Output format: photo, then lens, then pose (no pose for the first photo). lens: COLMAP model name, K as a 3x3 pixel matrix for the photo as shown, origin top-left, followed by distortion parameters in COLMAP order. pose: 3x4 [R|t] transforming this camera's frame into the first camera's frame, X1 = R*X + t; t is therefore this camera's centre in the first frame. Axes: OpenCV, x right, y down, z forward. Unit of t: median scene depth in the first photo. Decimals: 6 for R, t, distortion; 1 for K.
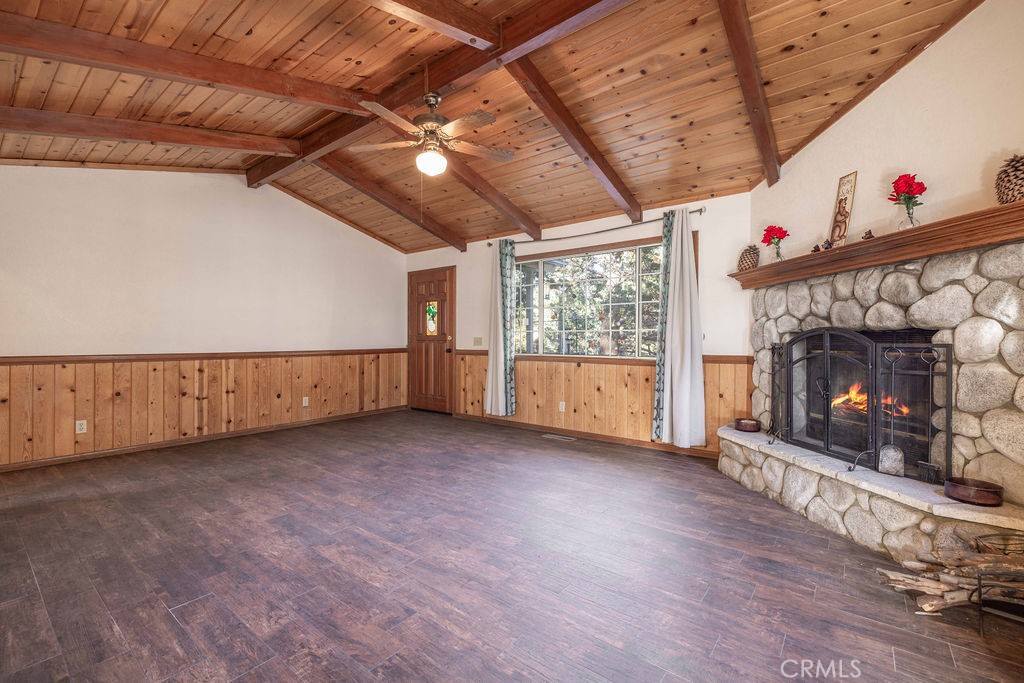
lens RADIAL K [[437.6, 0, 510.2], [0, 437.6, 339.0], [0, 0, 1]] dist [0.000420, 0.000153]
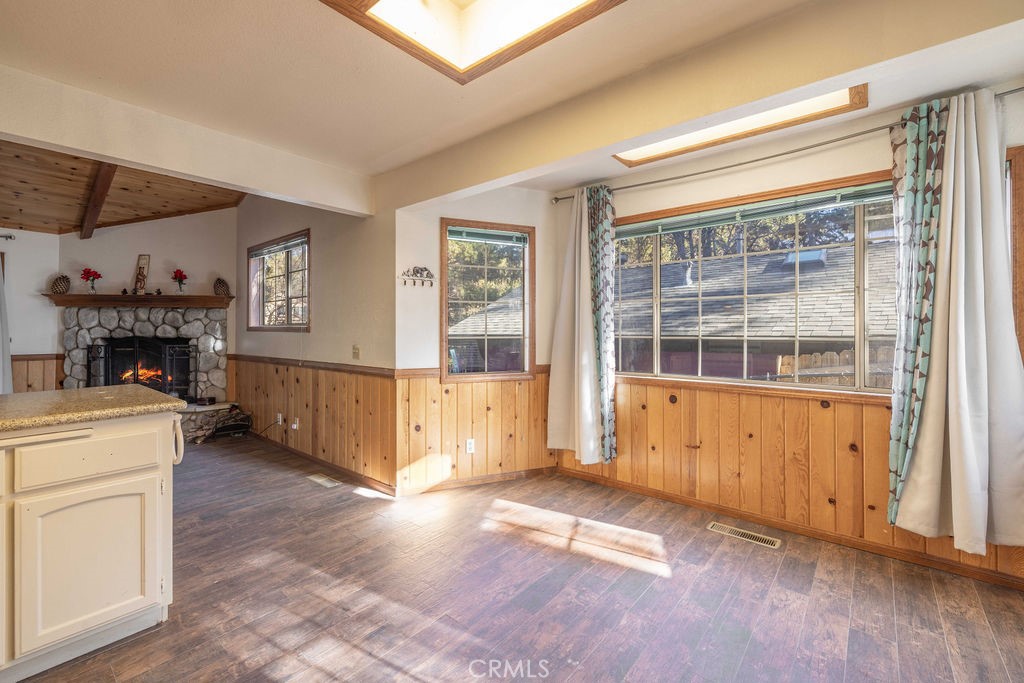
lens RADIAL K [[437.7, 0, 511.2], [0, 437.7, 335.1], [0, 0, 1]] dist [-0.000658, 0.000066]
pose [[0.037664, -0.009124, 0.999249, -0.937584], [-0.009752, 0.999907, 0.009497, -0.057048], [-0.999243, -0.010103, 0.037571, -0.578531]]
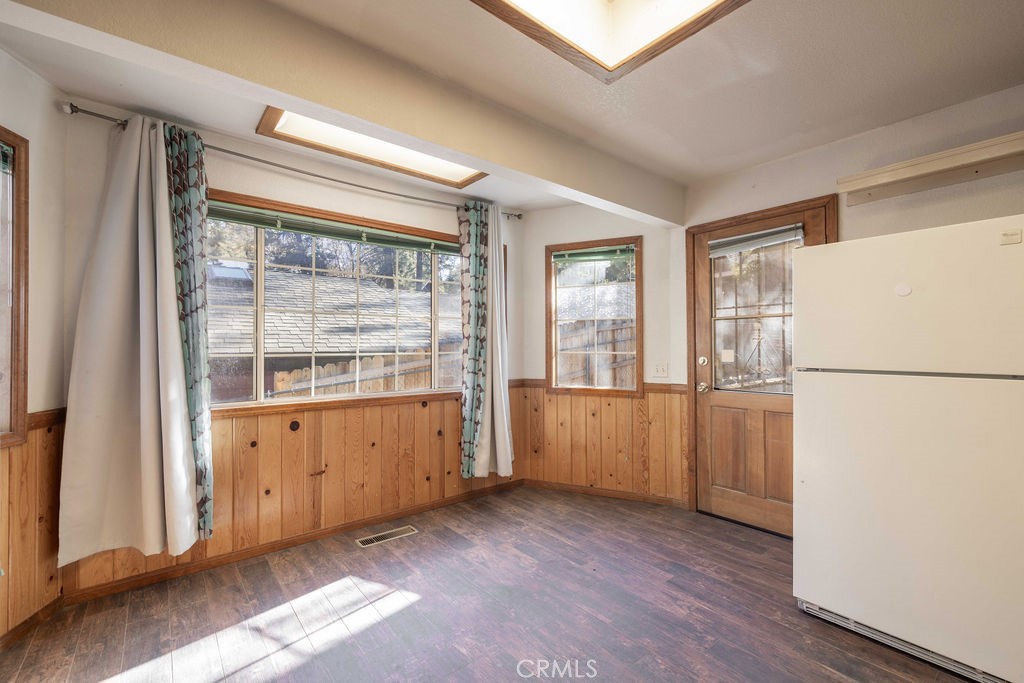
lens RADIAL K [[437.7, 0, 501.7], [0, 437.7, 345.5], [0, 0, 1]] dist [0.000132, 0.000168]
pose [[-0.975238, -0.000273, 0.221156, -0.520587], [-0.002777, 0.999935, -0.011014, -0.054837], [-0.221139, -0.011356, -0.975176, -0.167142]]
